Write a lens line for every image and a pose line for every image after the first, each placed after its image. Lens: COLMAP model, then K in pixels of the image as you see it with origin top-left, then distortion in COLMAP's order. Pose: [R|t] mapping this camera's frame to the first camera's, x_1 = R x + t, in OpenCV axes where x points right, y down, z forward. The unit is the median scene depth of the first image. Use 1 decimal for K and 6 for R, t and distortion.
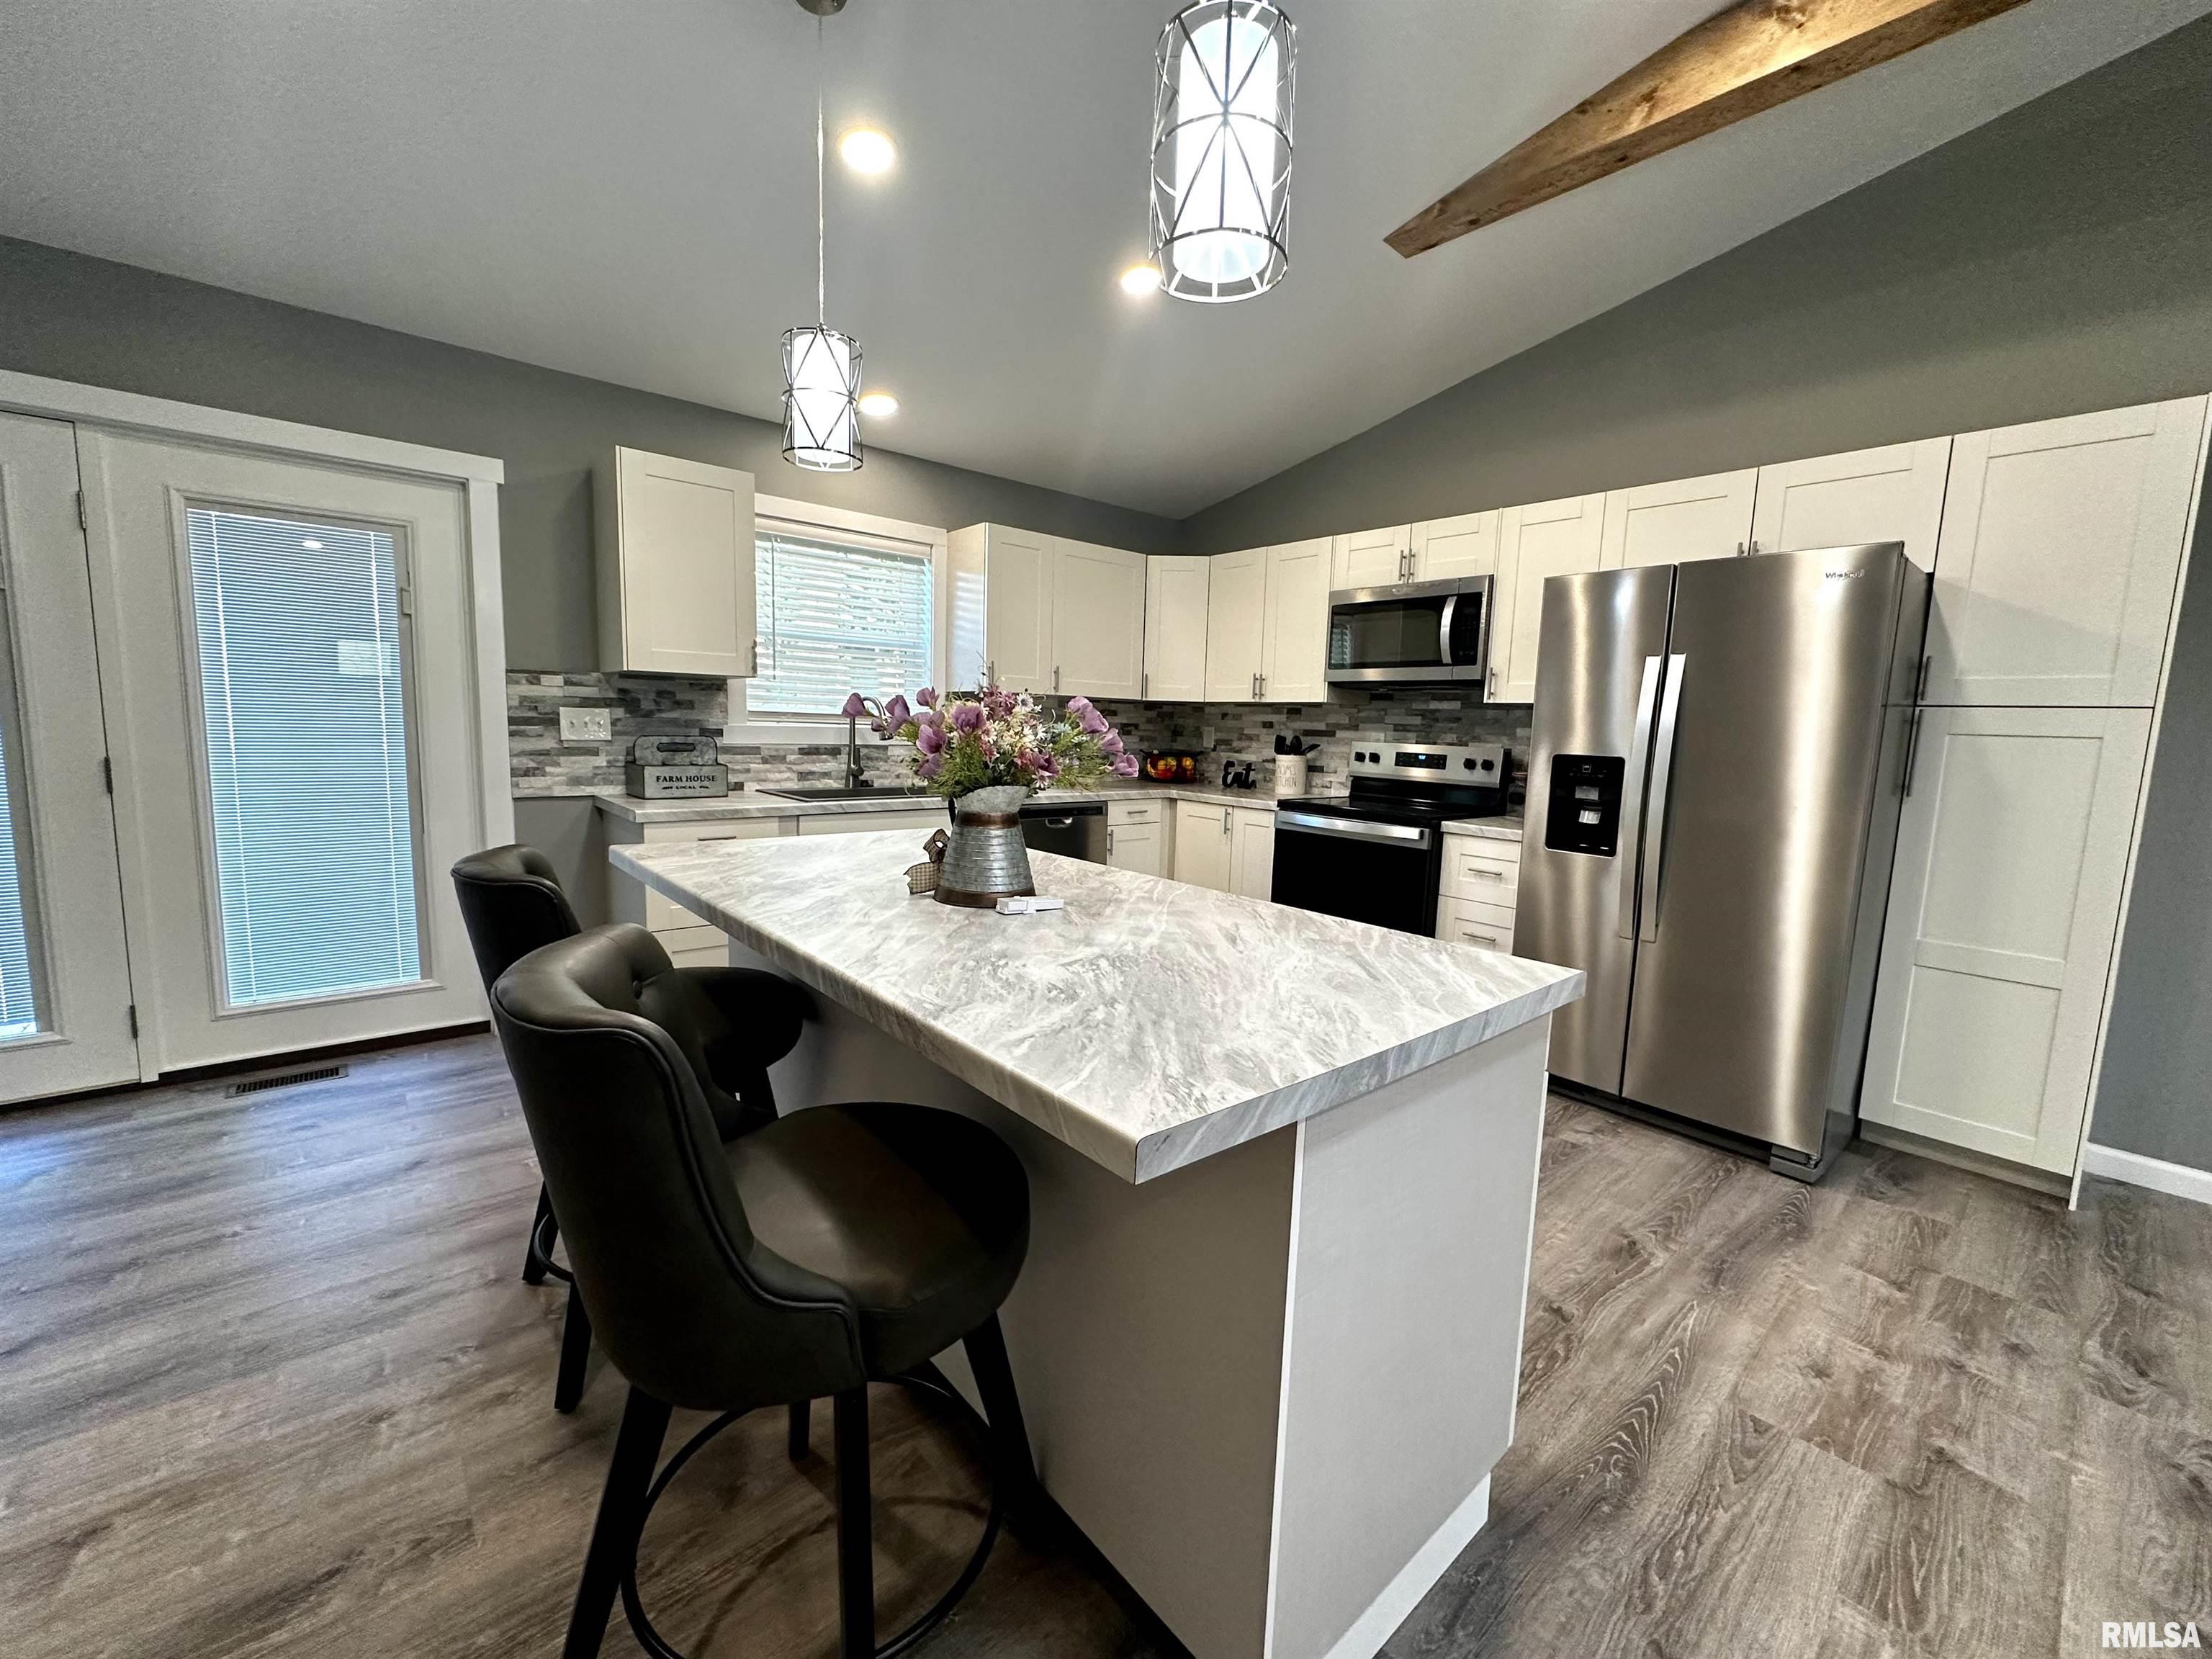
lens RADIAL K [[878.5, 0, 1103.9], [0, 878.5, 834.1], [0, 0, 1]] dist [0.012362, -0.008400]
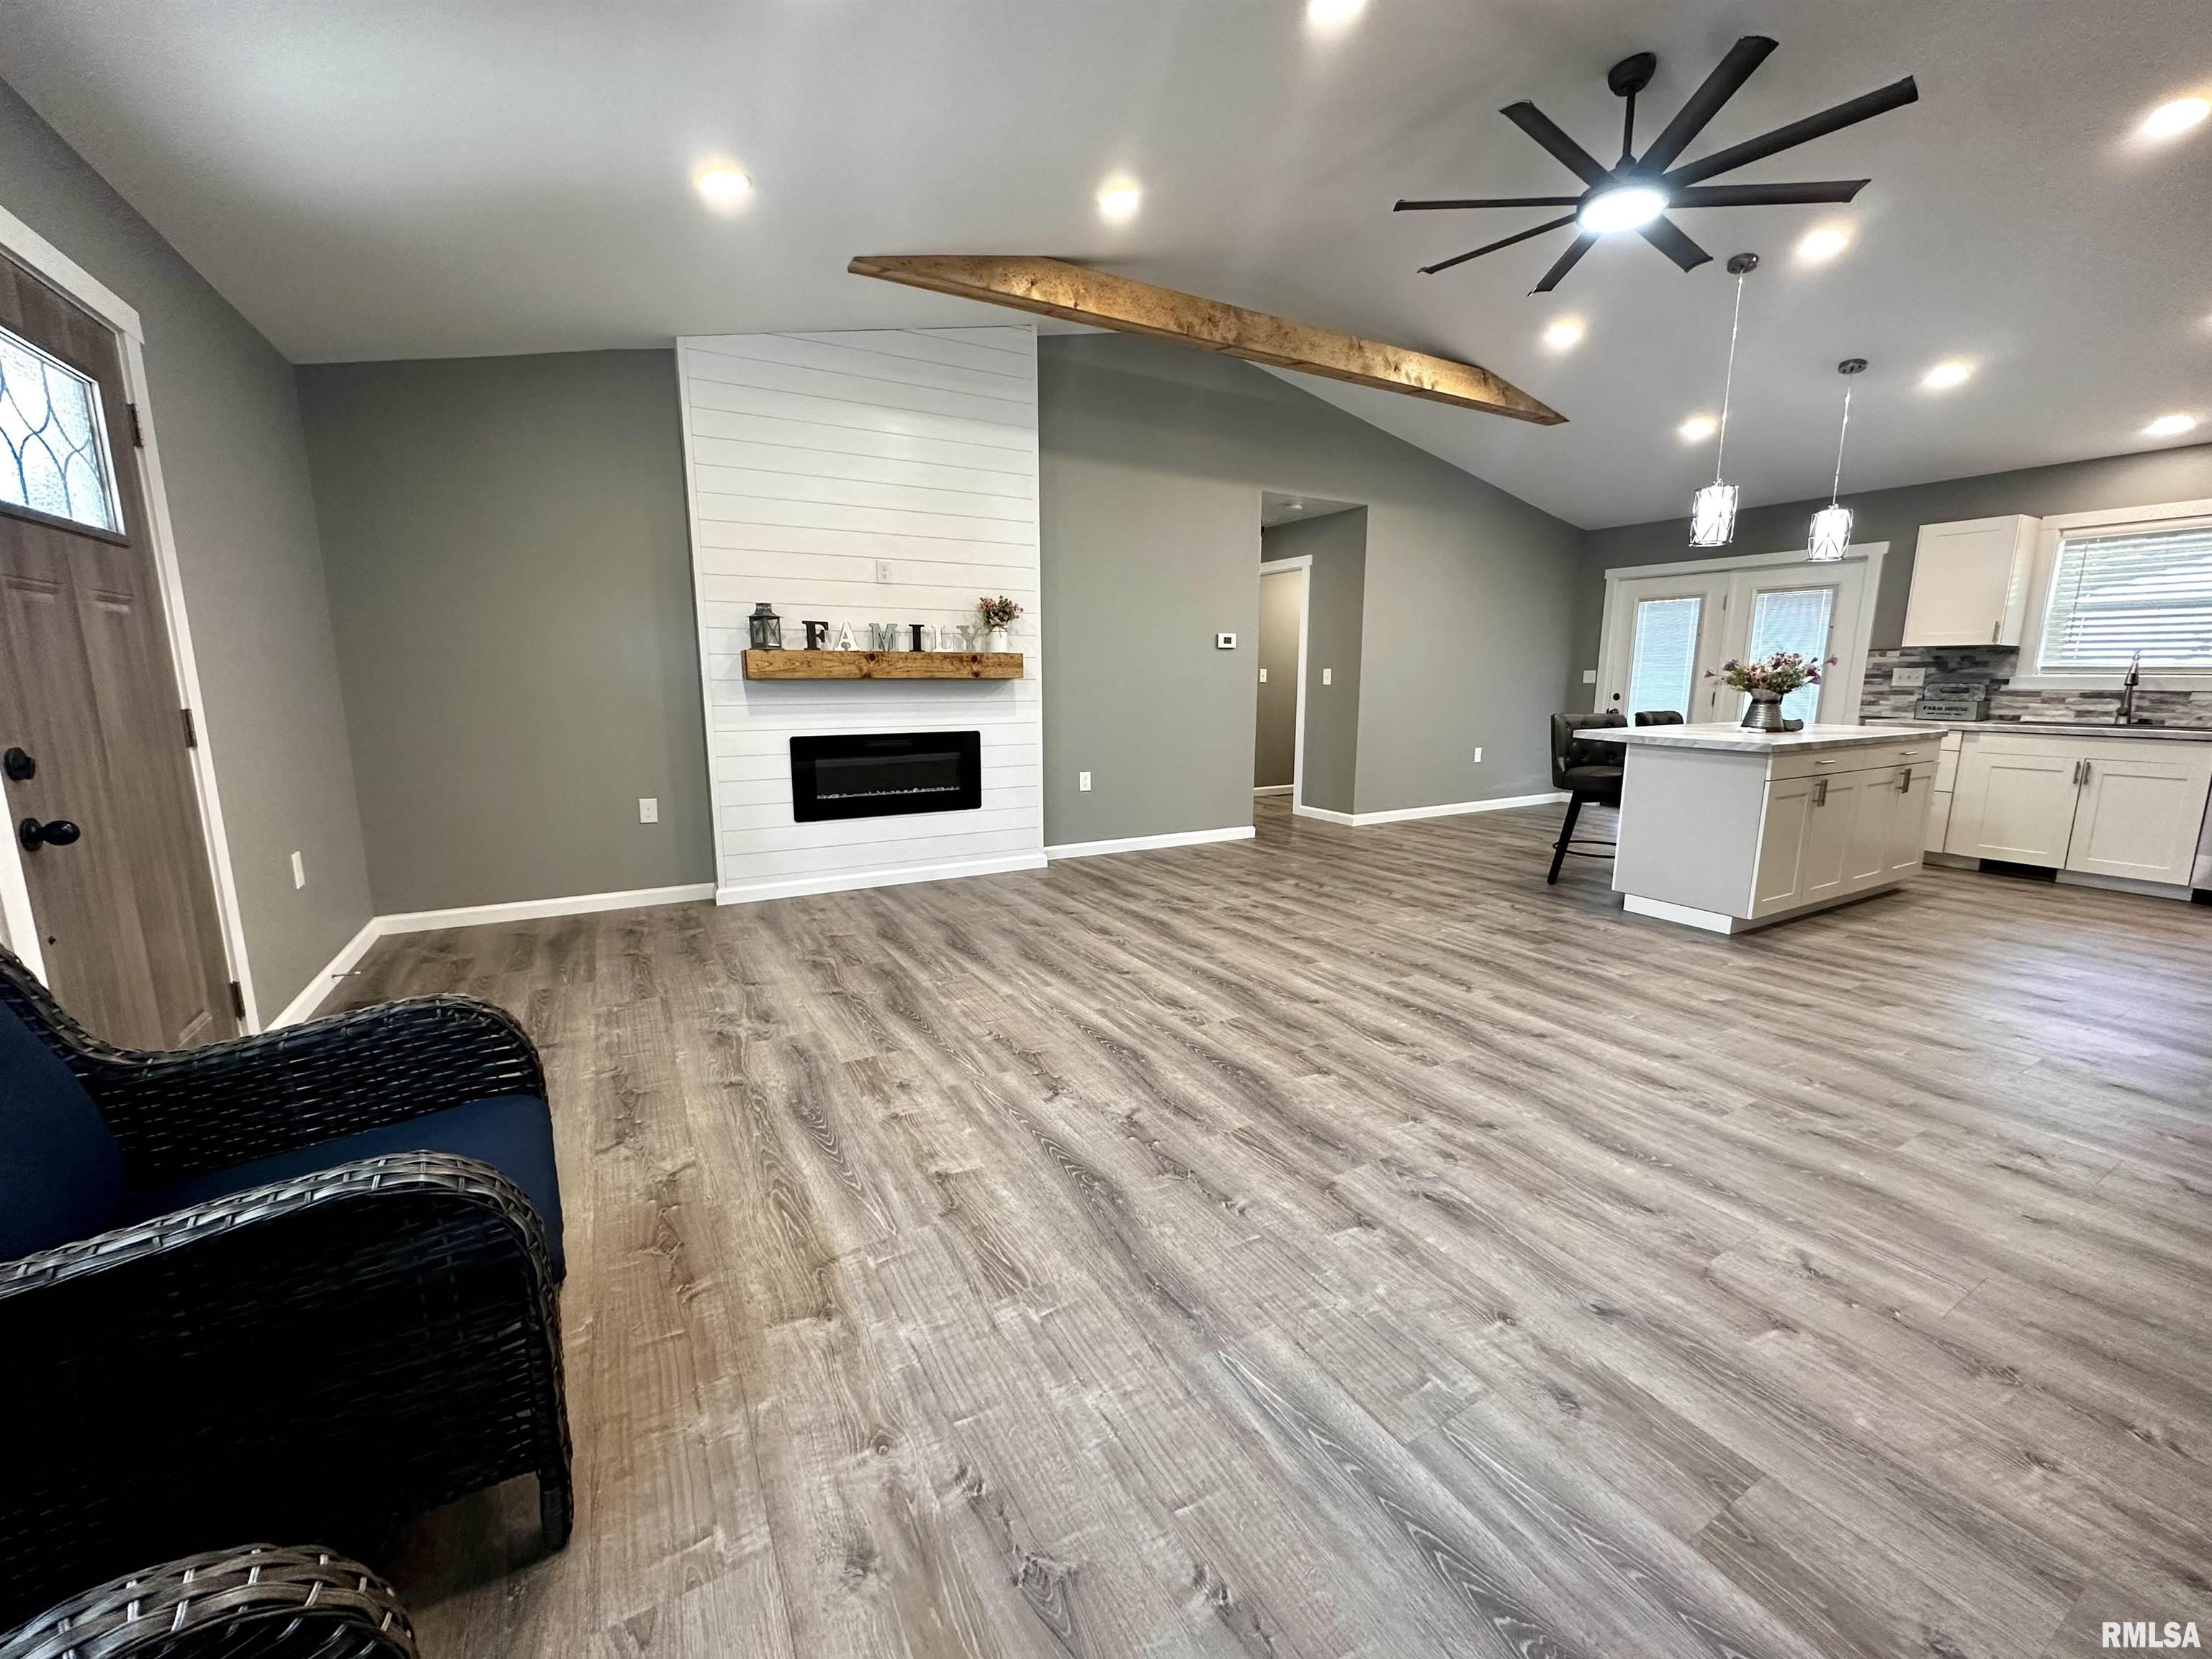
lens RADIAL K [[880.3, 0, 1106.9], [0, 880.3, 826.1], [0, 0, 1]] dist [-0.004037, 0.000456]
pose [[-0.185387, 0.138082, -0.972916, 1.245824], [-0.131187, 0.977738, 0.163764, 0.077279], [0.973869, 0.157994, -0.163146, -0.204484]]
